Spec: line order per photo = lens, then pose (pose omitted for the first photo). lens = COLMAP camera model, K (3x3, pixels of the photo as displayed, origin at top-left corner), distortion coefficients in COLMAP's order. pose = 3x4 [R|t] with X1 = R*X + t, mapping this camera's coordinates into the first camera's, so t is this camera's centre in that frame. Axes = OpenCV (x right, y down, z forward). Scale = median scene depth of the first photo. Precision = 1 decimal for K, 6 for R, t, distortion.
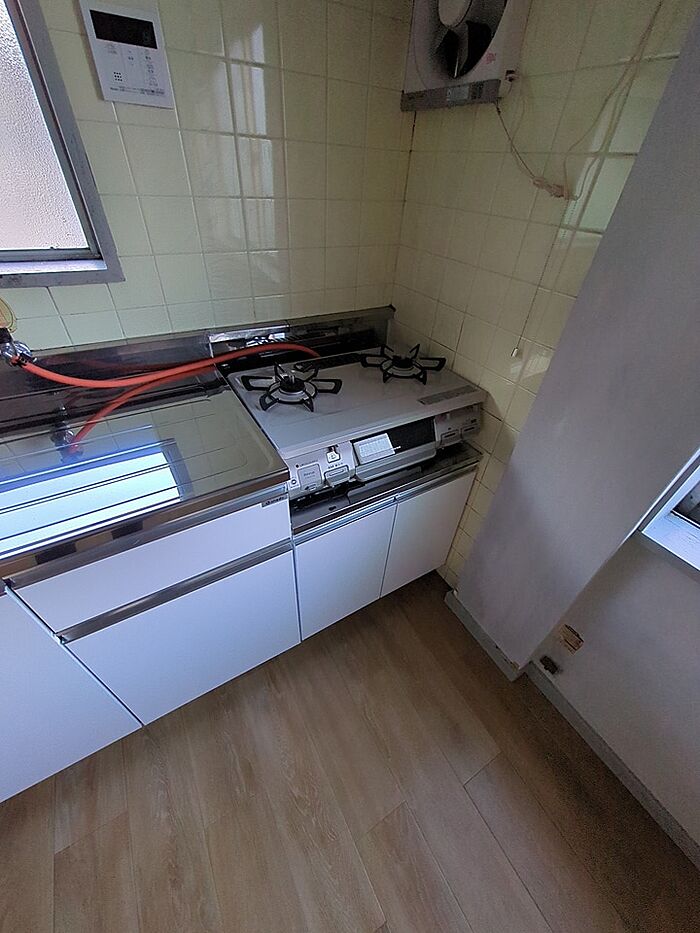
lens RADIAL K [[365.9, 0, 354.7], [0, 365.9, 463.7], [0, 0, 1]] dist [-0.002806, -0.000152]
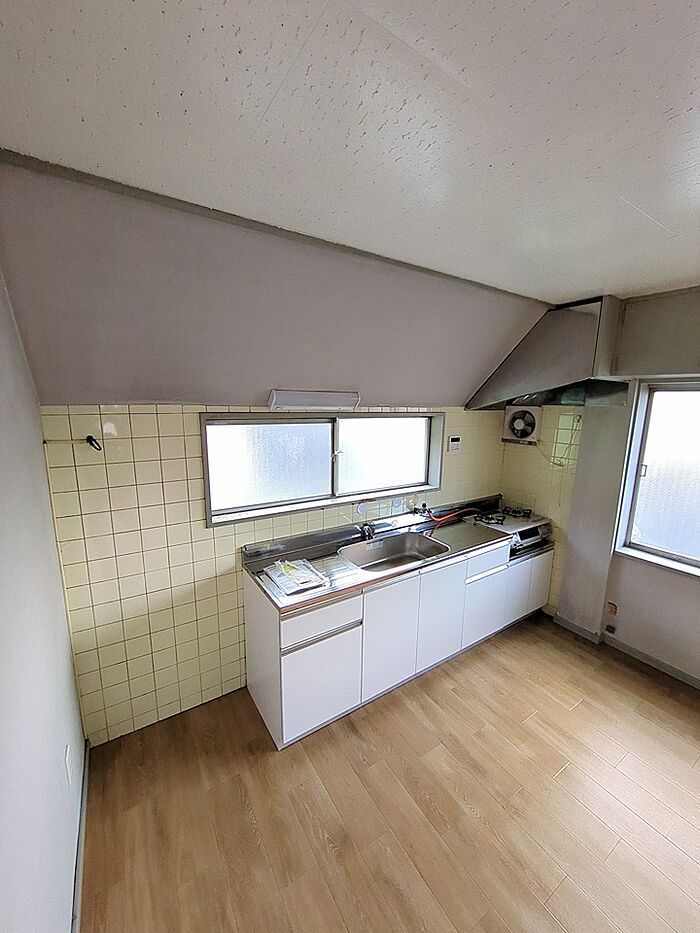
lens RADIAL K [[365.9, 0, 350.0], [0, 365.9, 465.2], [0, 0, 1]] dist [-0.002806, -0.000152]
pose [[0.998602, -0.043181, 0.030494, -1.281700], [0.052573, 0.871502, -0.487566, 0.752145], [-0.005522, 0.488488, 0.872553, -1.715315]]
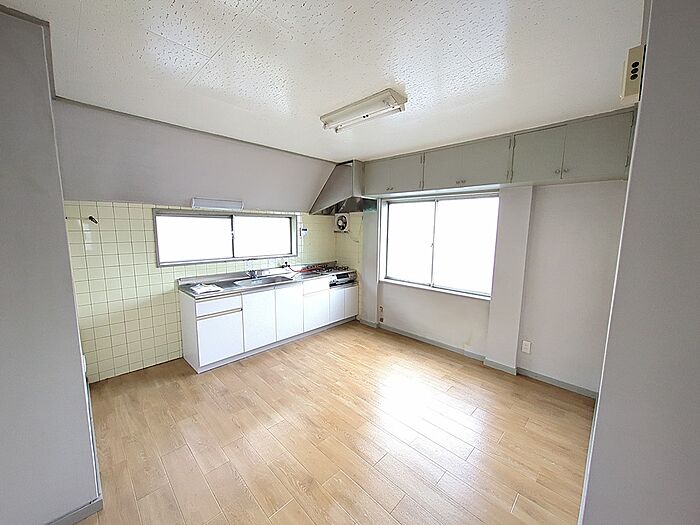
lens RADIAL K [[274.5, 0, 348.9], [0, 274.5, 261.9], [0, 0, 1]] dist [-0.002806, -0.000152]
pose [[0.965052, -0.074292, 0.251307, -0.803591], [0.195153, 0.843765, -0.499976, 1.784710], [-0.174900, 0.531547, 0.828775, -2.562007]]
